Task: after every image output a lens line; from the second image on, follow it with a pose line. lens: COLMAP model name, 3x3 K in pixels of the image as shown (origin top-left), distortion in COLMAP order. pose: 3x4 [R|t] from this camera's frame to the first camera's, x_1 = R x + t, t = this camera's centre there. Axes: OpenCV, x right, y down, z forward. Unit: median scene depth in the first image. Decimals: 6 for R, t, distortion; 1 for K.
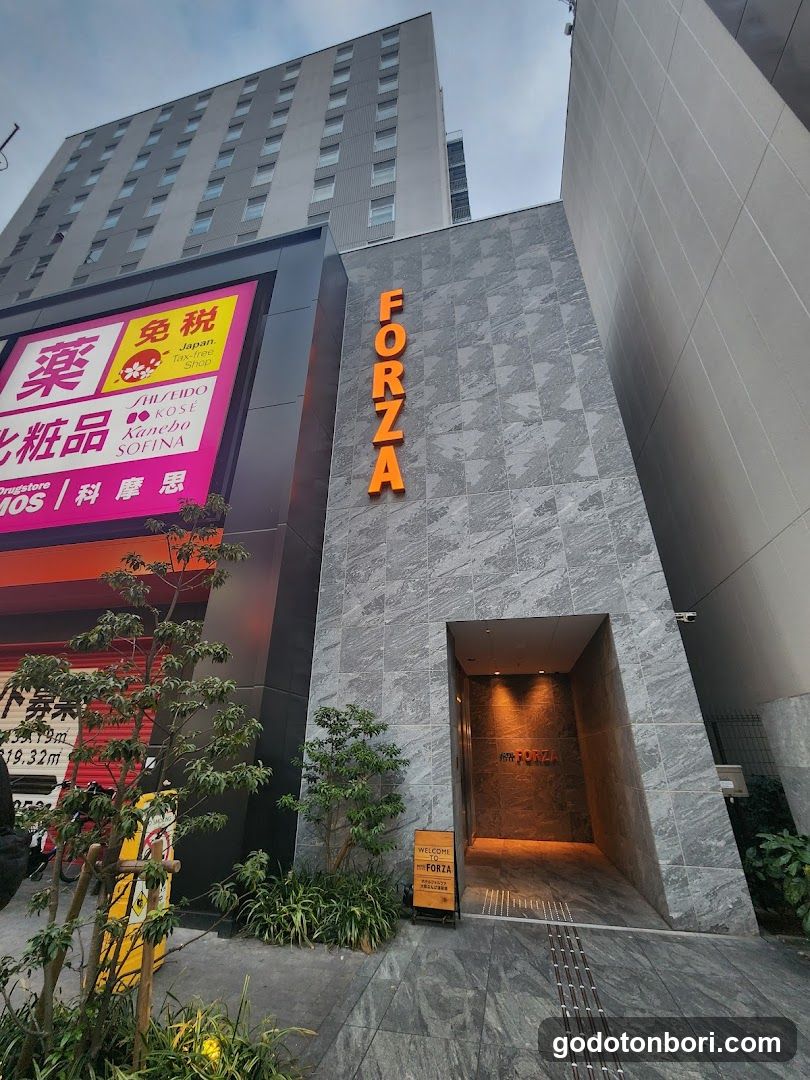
lens RADIAL K [[444.1, 0, 399.9], [0, 444.1, 540.3], [0, 0, 1]] dist [-0.002053, -0.000073]
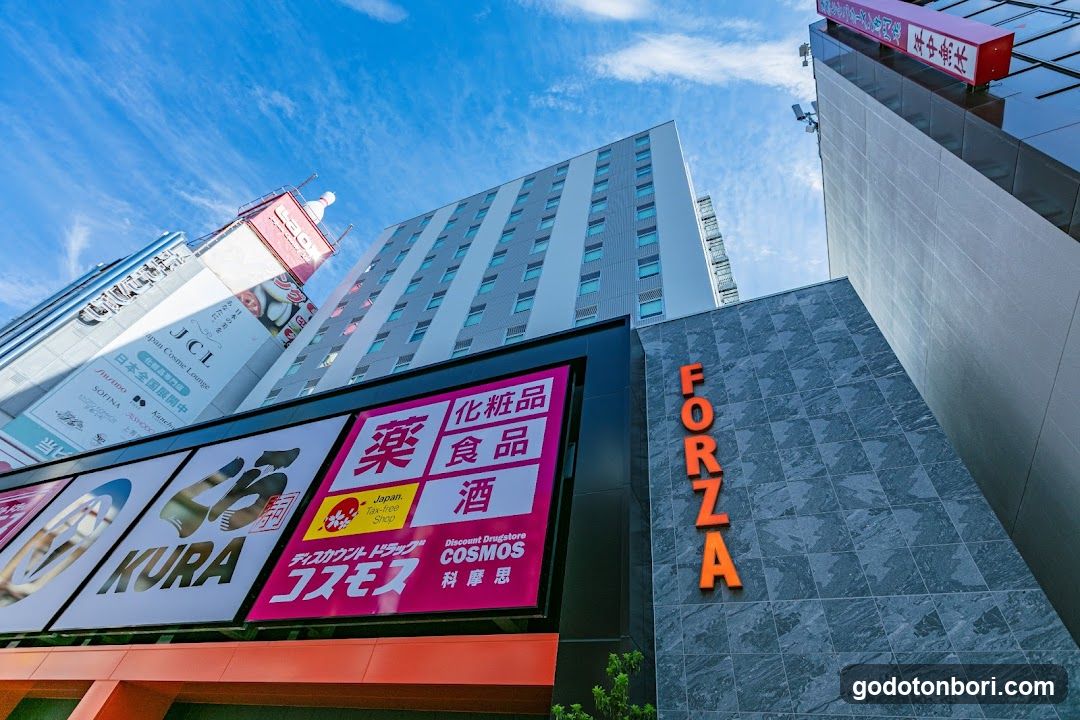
lens RADIAL K [[493.8, 0, 550.7], [0, 493.8, 349.8], [0, 0, 1]] dist [0.003366, -0.000310]
pose [[0.979108, -0.055669, -0.195573, -0.150811], [-0.029677, 0.912374, -0.408280, -0.133144], [0.201164, 0.405554, 0.891661, -0.187732]]
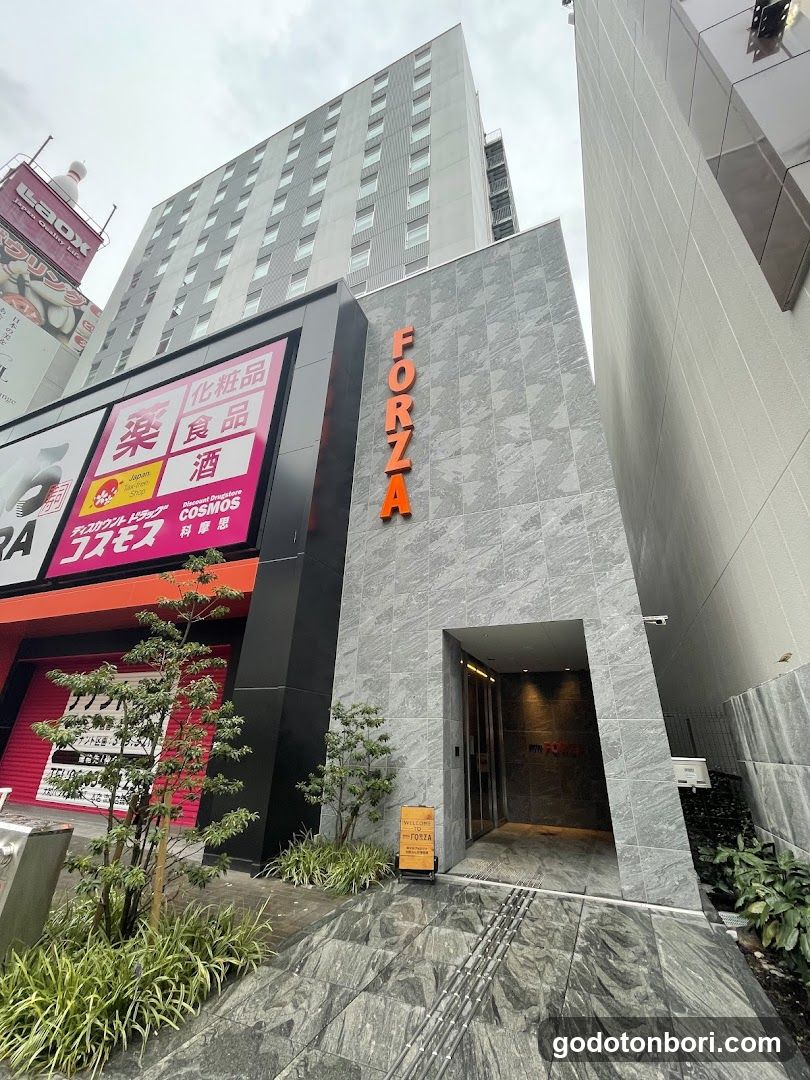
lens RADIAL K [[436.3, 0, 405.0], [0, 436.3, 540.0], [0, 0, 1]] dist [-0.002013, -0.000302]
pose [[0.984166, -0.059337, -0.167024, 0.181545], [0.060655, 0.998155, 0.002796, -0.048803], [0.166550, -0.012883, 0.985949, -0.110417]]
